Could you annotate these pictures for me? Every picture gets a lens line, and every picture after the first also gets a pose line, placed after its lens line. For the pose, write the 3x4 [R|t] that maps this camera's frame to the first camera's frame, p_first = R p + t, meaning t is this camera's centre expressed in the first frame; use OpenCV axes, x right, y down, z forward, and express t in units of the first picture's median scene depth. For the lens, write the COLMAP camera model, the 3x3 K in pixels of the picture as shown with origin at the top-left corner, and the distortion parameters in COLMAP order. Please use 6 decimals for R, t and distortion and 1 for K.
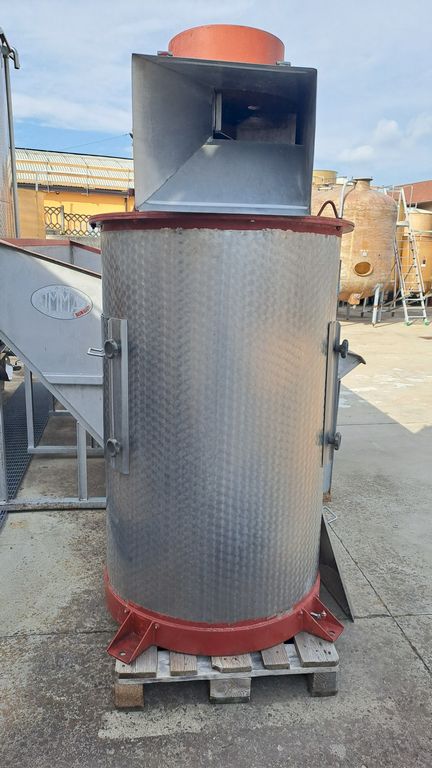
lens RADIAL K [[576.5, 0, 209.4], [0, 576.5, 383.1], [0, 0, 1]] dist [0.037298, 0.006642]
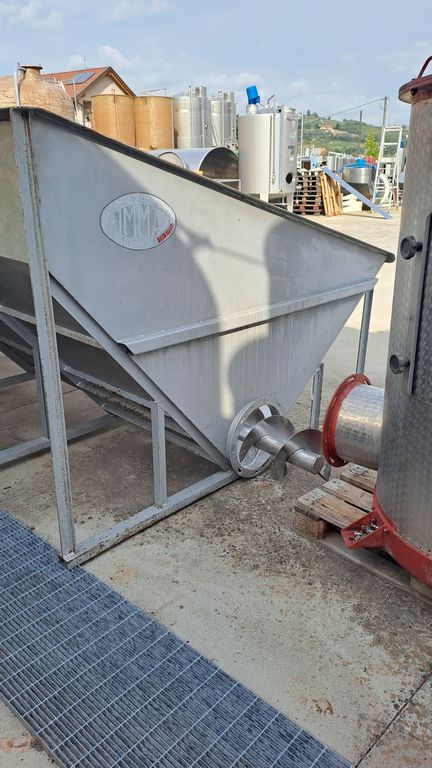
lens RADIAL K [[566.2, 0, 226.6], [0, 566.2, 384.1], [0, 0, 1]] dist [0.007036, 0.002730]
pose [[0.780878, -0.256039, 0.569802, -0.591726], [0.162860, 0.964042, 0.210000, -0.087615], [-0.603081, -0.071187, 0.794497, 0.466950]]
